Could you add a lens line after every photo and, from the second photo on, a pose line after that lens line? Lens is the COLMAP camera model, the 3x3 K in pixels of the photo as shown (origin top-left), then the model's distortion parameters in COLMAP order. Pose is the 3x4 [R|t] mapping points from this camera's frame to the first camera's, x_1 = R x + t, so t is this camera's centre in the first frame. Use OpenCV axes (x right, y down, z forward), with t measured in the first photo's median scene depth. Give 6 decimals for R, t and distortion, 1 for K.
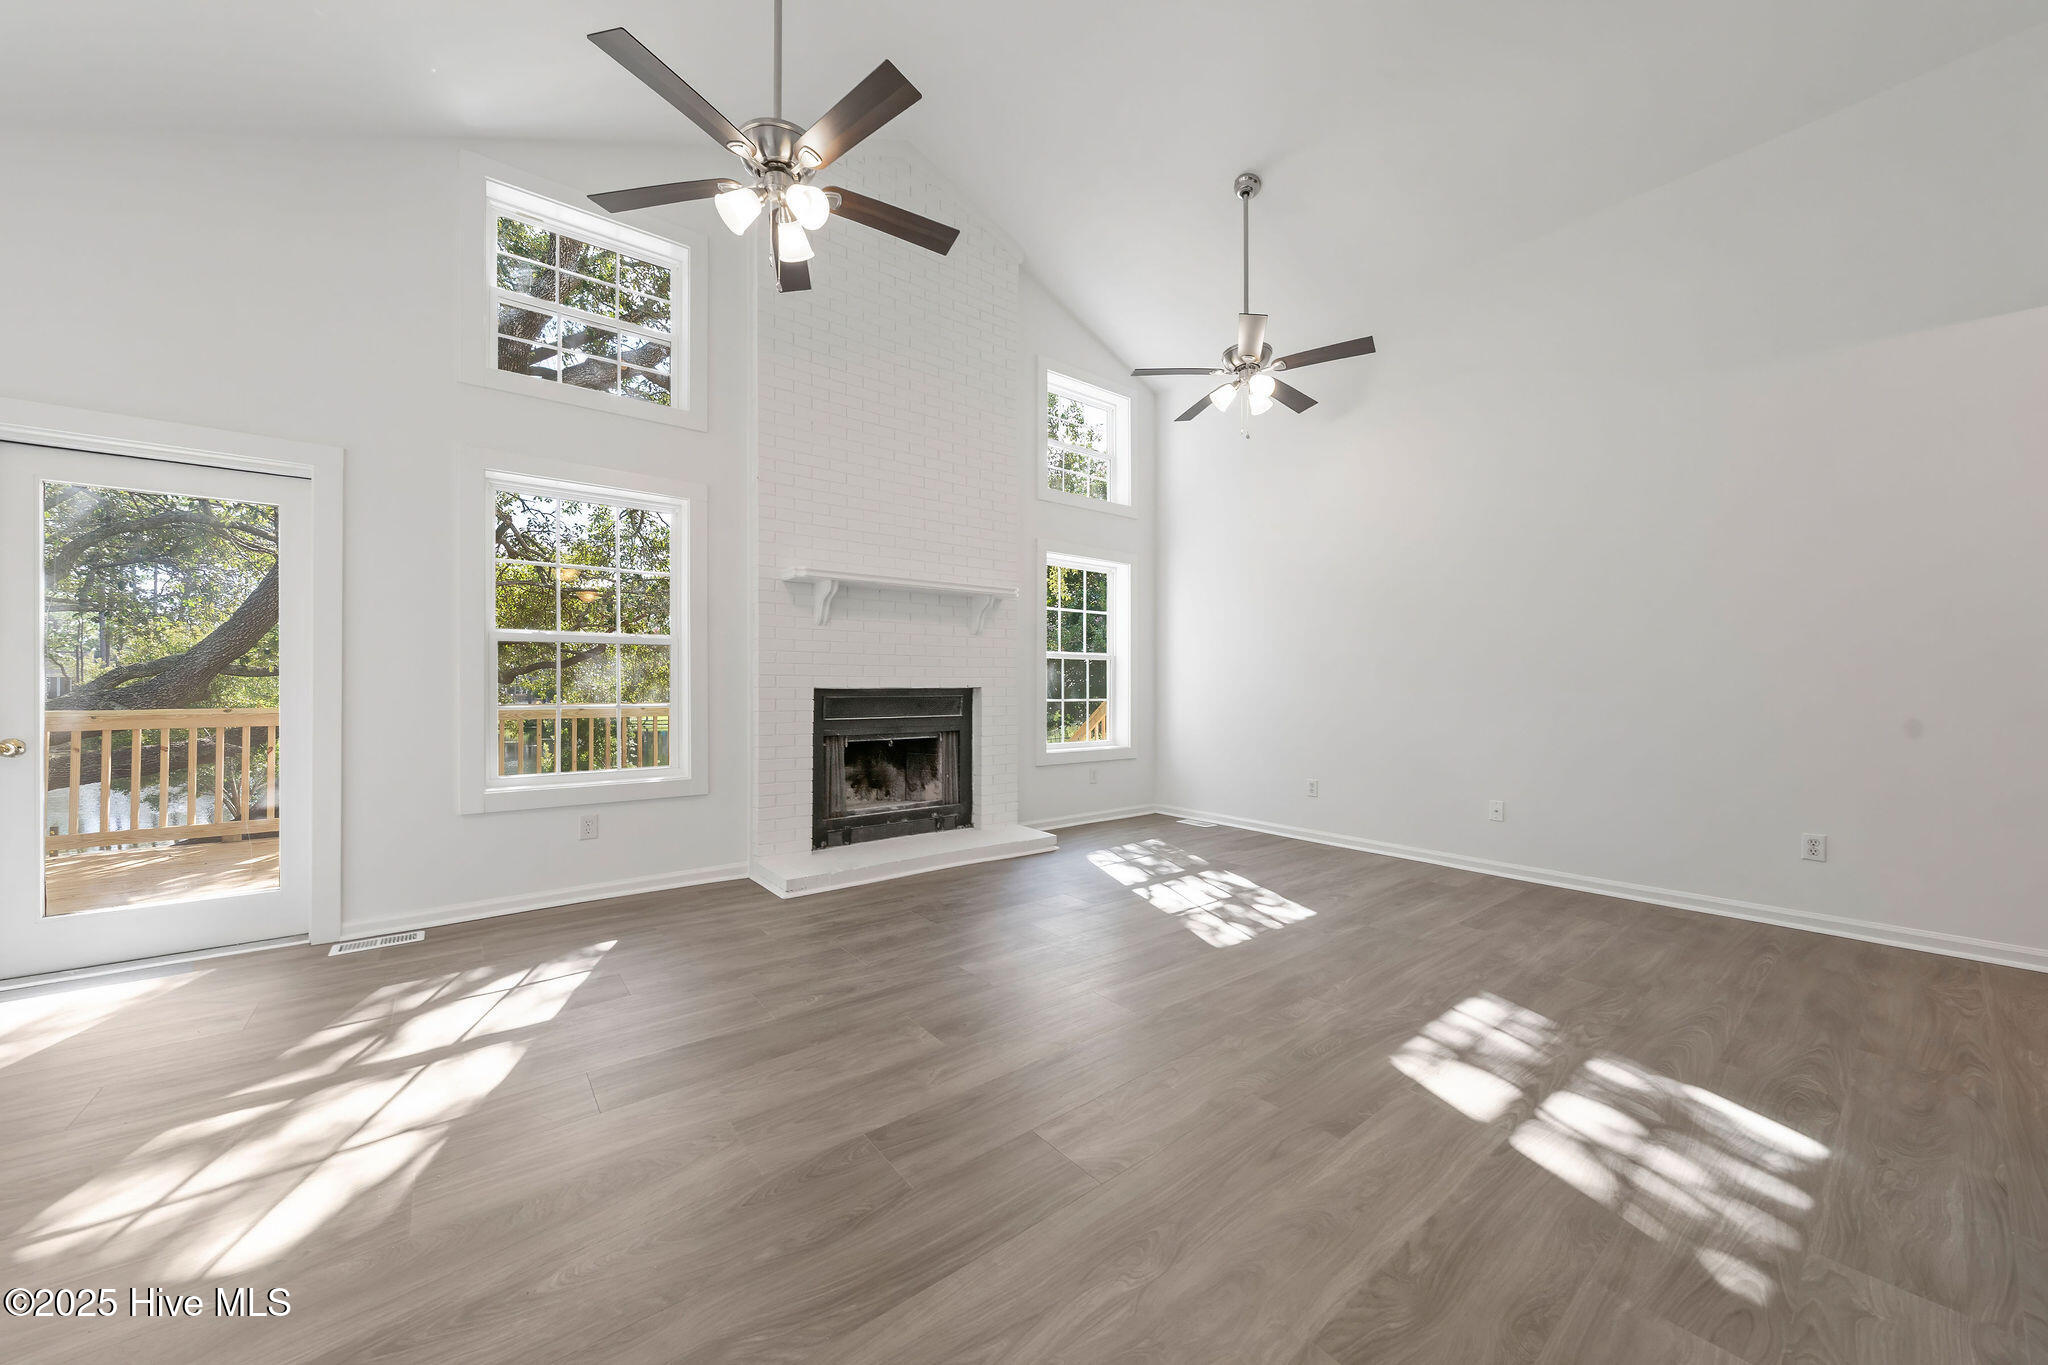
lens RADIAL K [[725.9, 0, 1019.9], [0, 725.9, 683.0], [0, 0, 1]] dist [-0.001775, 0.001367]
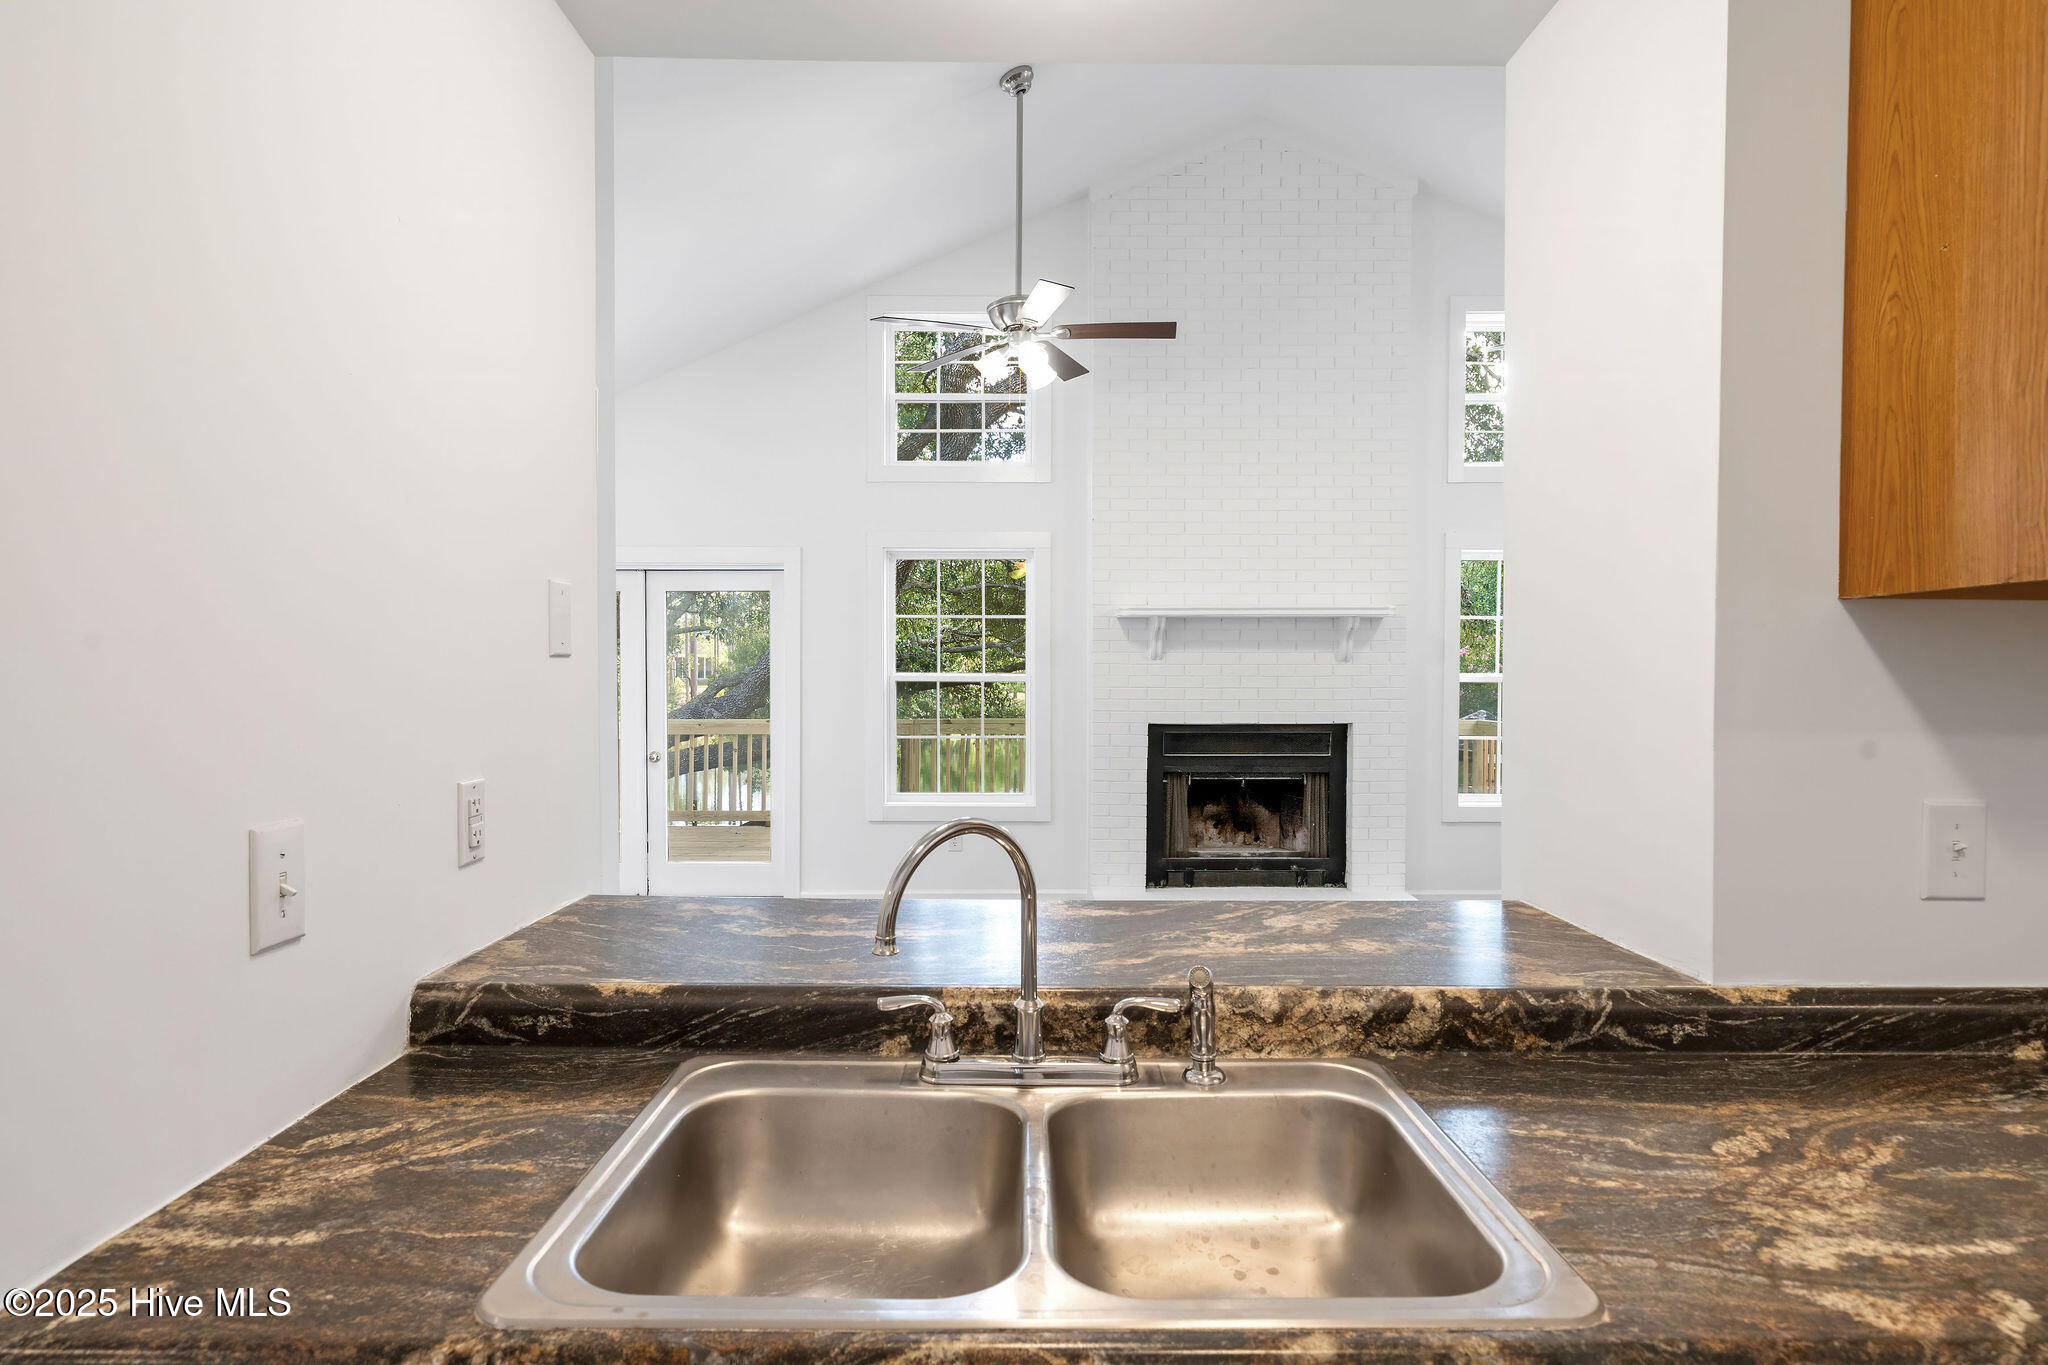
lens RADIAL K [[1134.5, 0, 1024.0], [0, 1134.5, 682.5], [0, 0, 1]] dist [0.029266, -0.000088]
pose [[0.798978, 0.012006, -0.601241, 0.537414], [0.002811, 0.999715, 0.023699, -0.090960], [0.601354, -0.020624, 0.798716, -0.351885]]
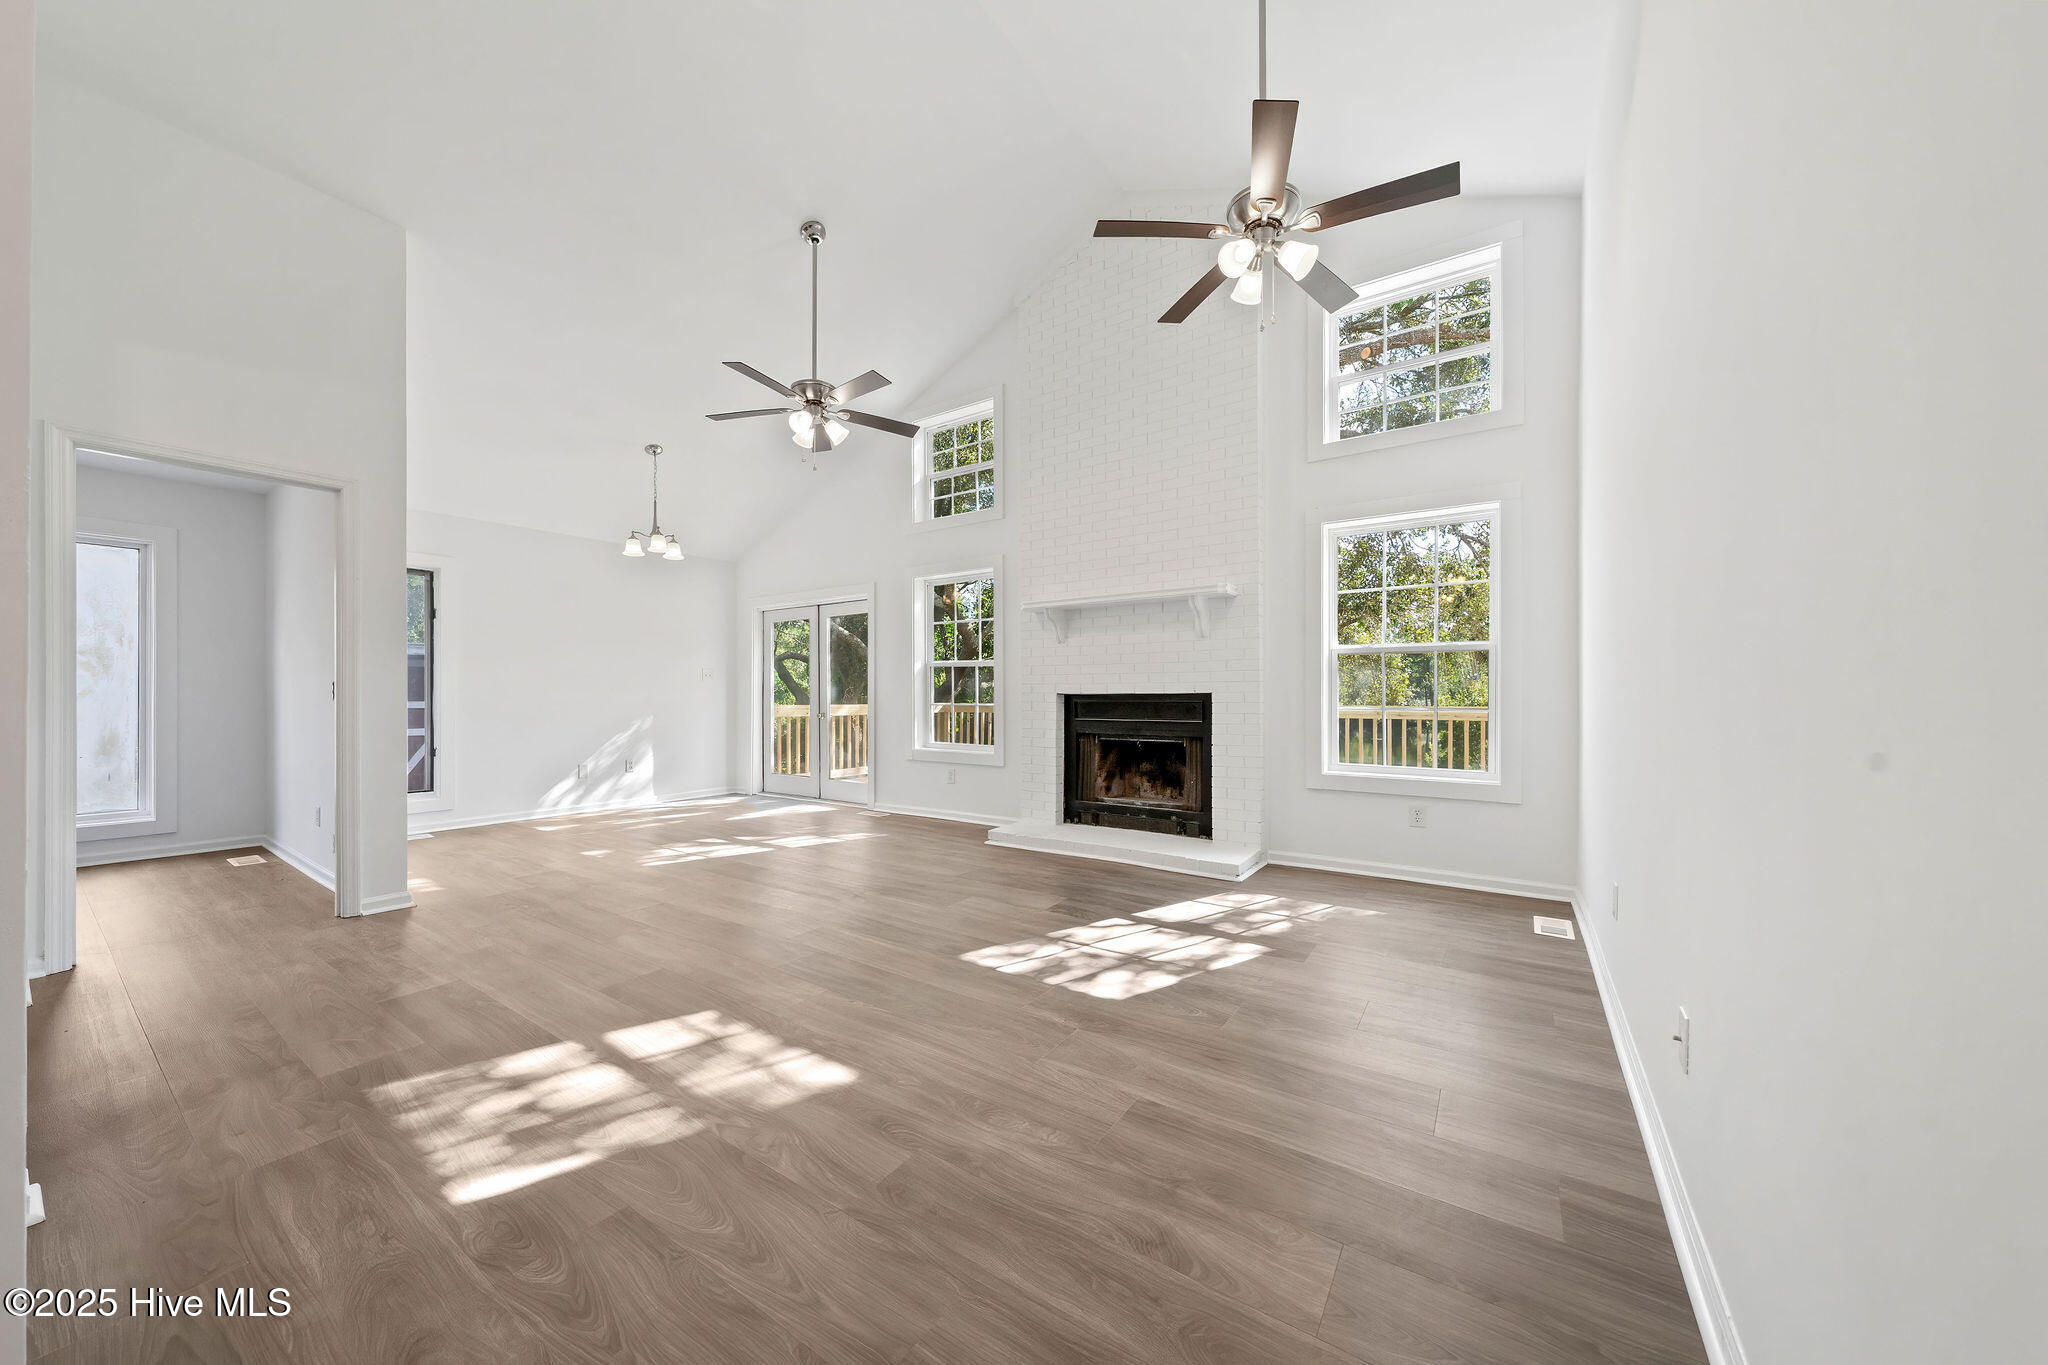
lens RADIAL K [[694.1, 0, 1017.6], [0, 694.1, 694.7], [0, 0, 1]] dist [-0.001497, 0.000104]
pose [[0.302930, 0.001288, -0.953012, 0.896535], [0.009335, 0.999947, 0.004319, 0.003066], [0.952967, -0.010205, 0.302902, 0.599322]]
